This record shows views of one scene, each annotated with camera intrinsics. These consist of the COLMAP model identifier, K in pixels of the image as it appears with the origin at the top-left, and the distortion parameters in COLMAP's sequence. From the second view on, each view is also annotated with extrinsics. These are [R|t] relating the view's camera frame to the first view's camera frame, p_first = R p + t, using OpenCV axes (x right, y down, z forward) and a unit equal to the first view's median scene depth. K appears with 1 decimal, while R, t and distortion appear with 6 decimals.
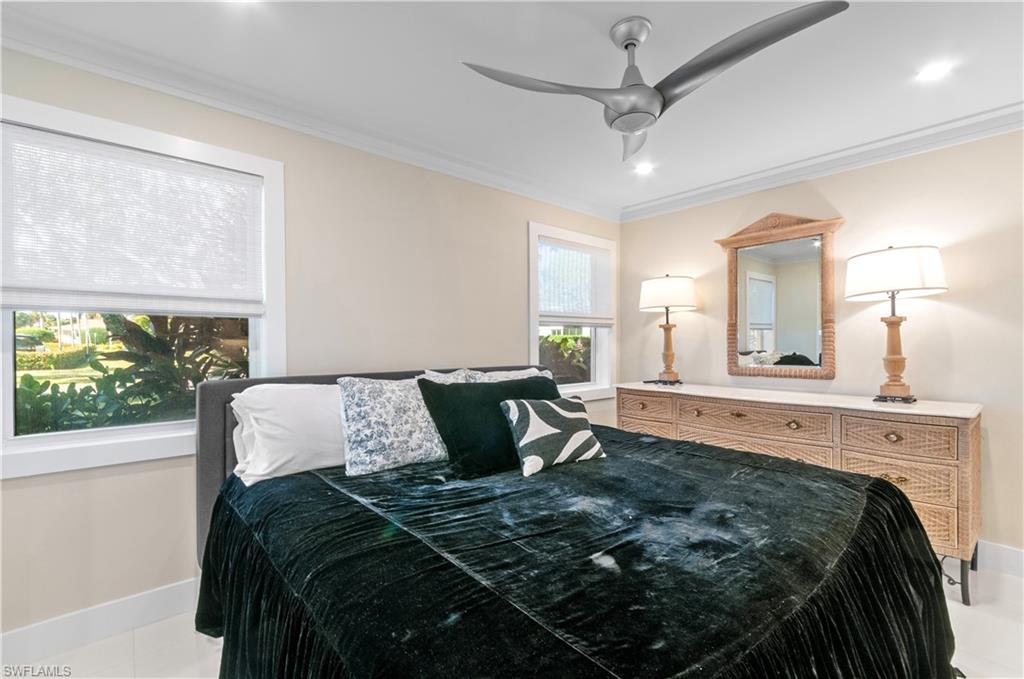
lens RADIAL K [[458.5, 0, 513.2], [0, 458.5, 344.0], [0, 0, 1]] dist [0.002073, -0.000128]
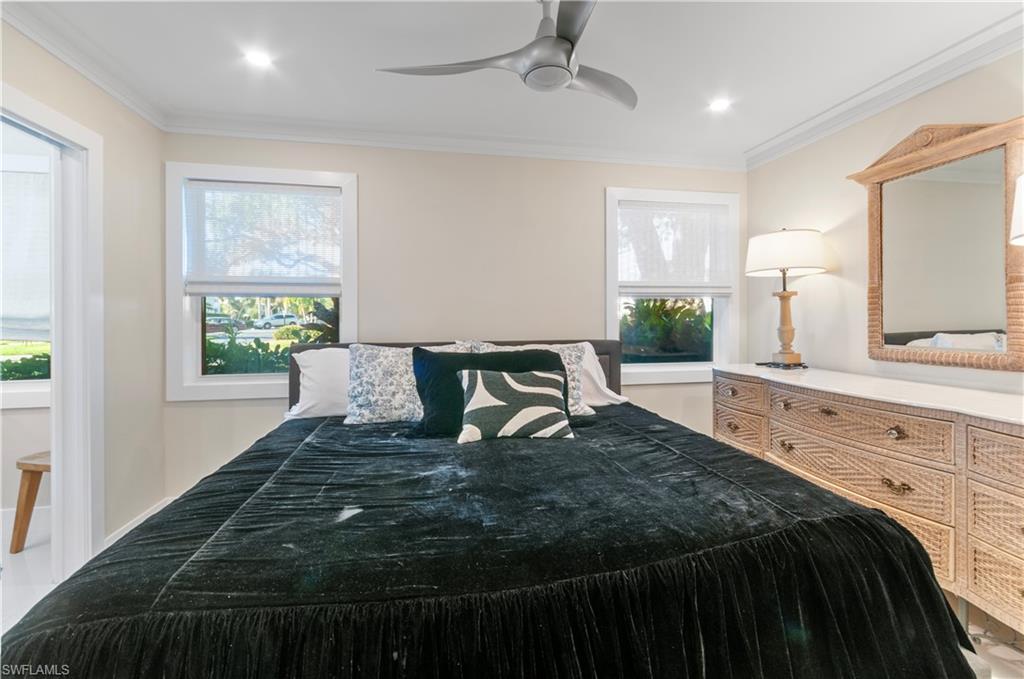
lens RADIAL K [[467.0, 0, 513.4], [0, 467.0, 316.2], [0, 0, 1]] dist [0.002506, 0.000249]
pose [[0.862524, -0.003638, -0.506002, 0.601844], [0.001118, 0.999985, -0.005285, 0.005489], [0.506014, 0.003993, 0.862516, 0.130723]]
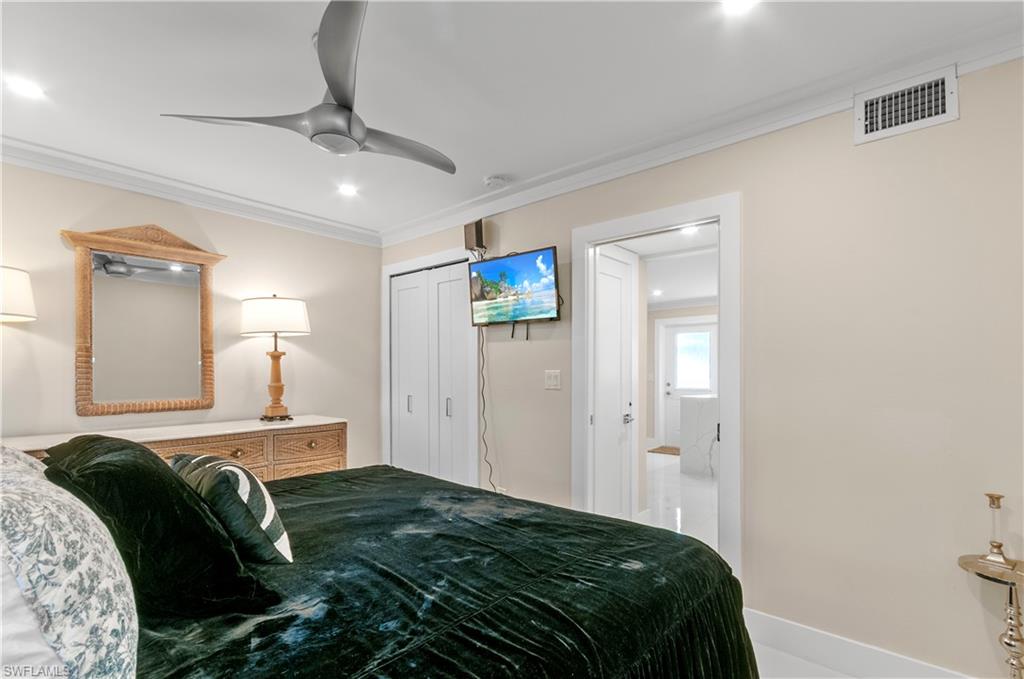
lens RADIAL K [[473.2, 0, 521.5], [0, 473.2, 368.1], [0, 0, 1]] dist [0.000202, -0.000187]
pose [[-0.150543, 0.009304, 0.988560, -0.670869], [0.003145, 0.999955, -0.008932, -0.001924], [-0.988598, 0.001764, -0.150566, 0.680921]]
